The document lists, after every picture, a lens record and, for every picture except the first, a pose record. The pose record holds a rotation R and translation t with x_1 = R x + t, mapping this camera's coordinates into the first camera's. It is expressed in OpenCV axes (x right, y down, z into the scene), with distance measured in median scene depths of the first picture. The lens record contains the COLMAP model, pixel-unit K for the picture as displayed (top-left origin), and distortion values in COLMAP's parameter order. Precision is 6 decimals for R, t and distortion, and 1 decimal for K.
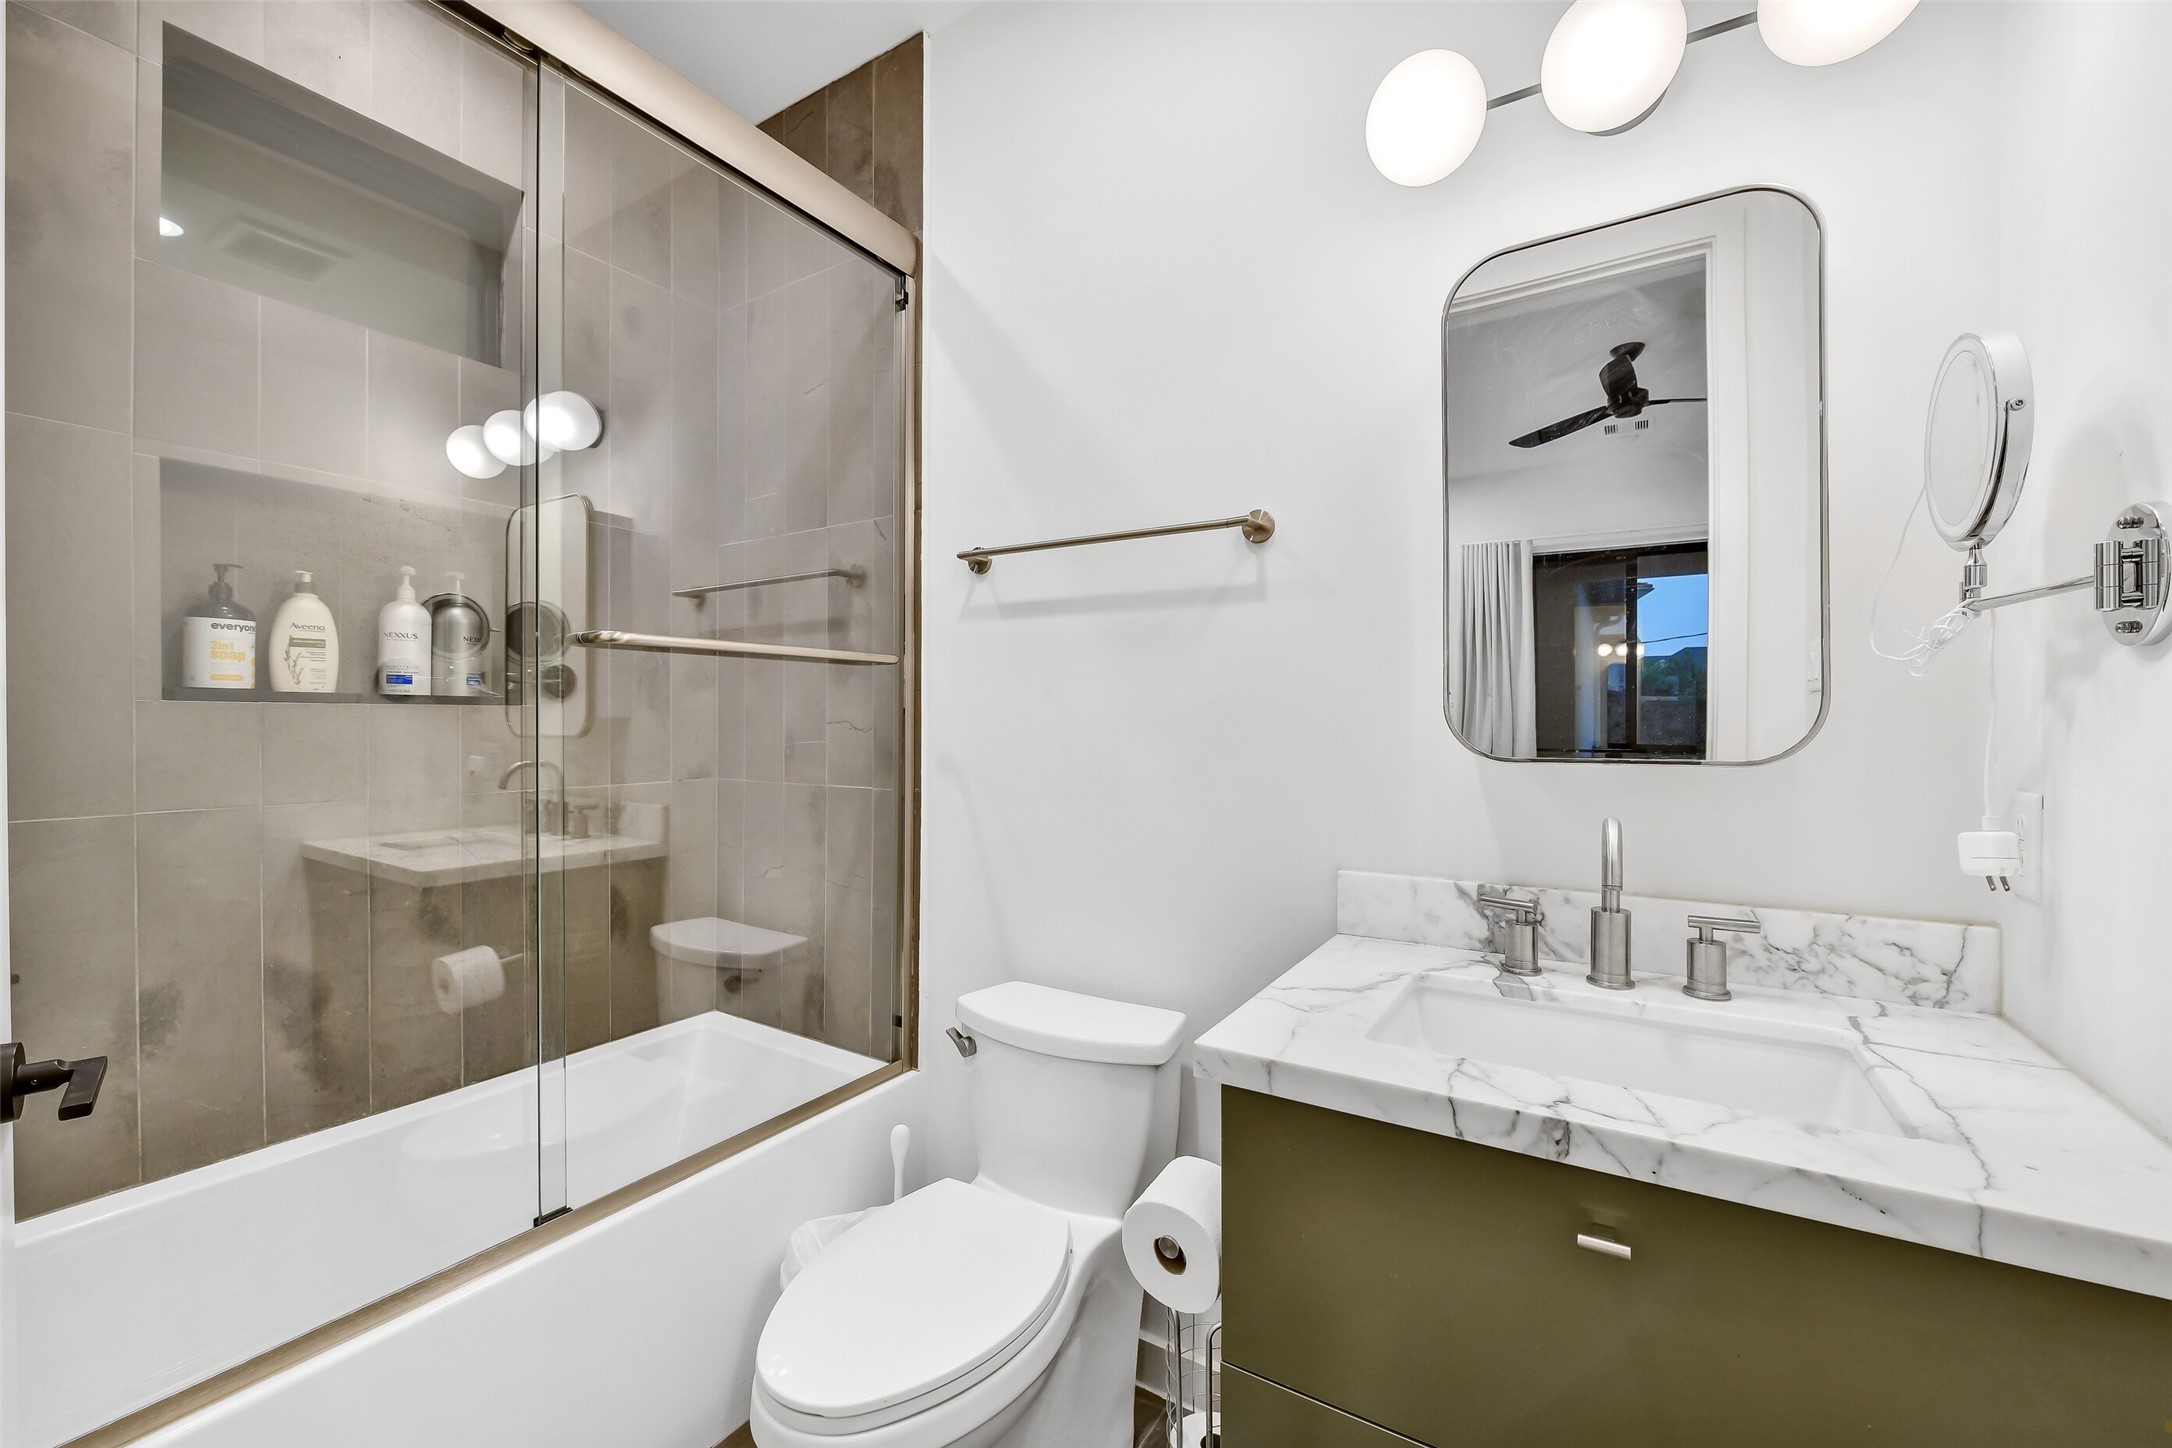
lens RADIAL K [[863.1, 0, 1084.2], [0, 863.1, 723.9], [0, 0, 1]] dist [-0.012788, -0.000054]
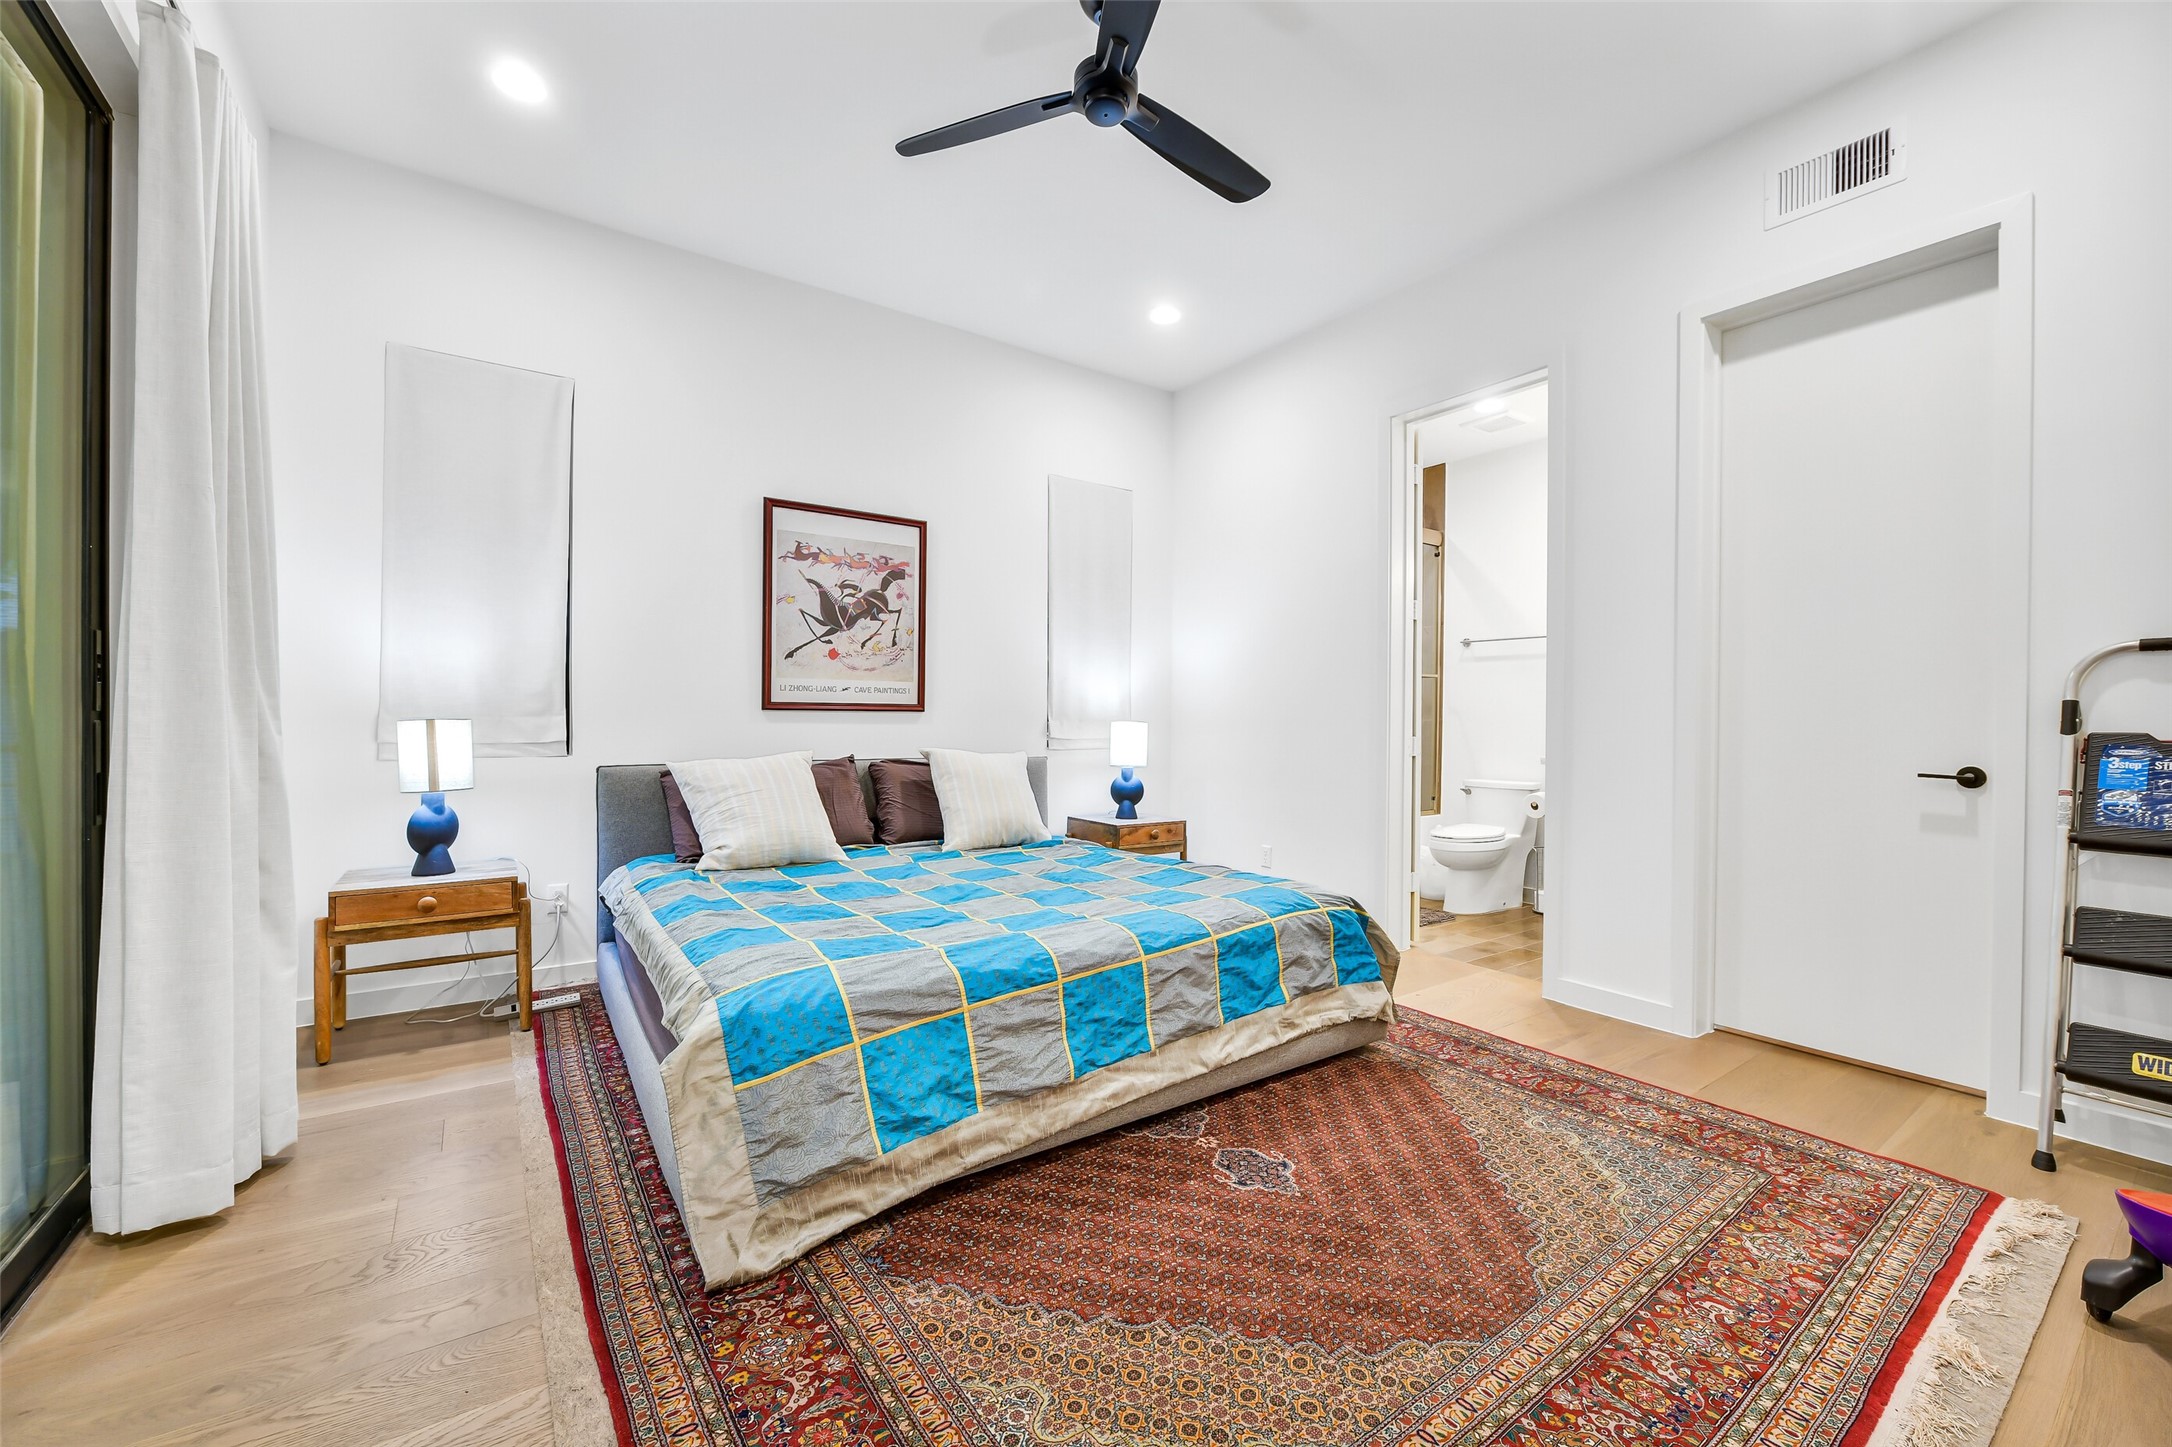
lens RADIAL K [[863.1, 0, 1091.5], [0, 863.1, 715.8], [0, 0, 1]] dist [-0.012788, -0.000054]
pose [[0.924917, 0.005661, -0.380127, -0.184556], [-0.003449, 0.999973, 0.006501, 0.046865], [0.380153, -0.004702, 0.924912, -2.200835]]
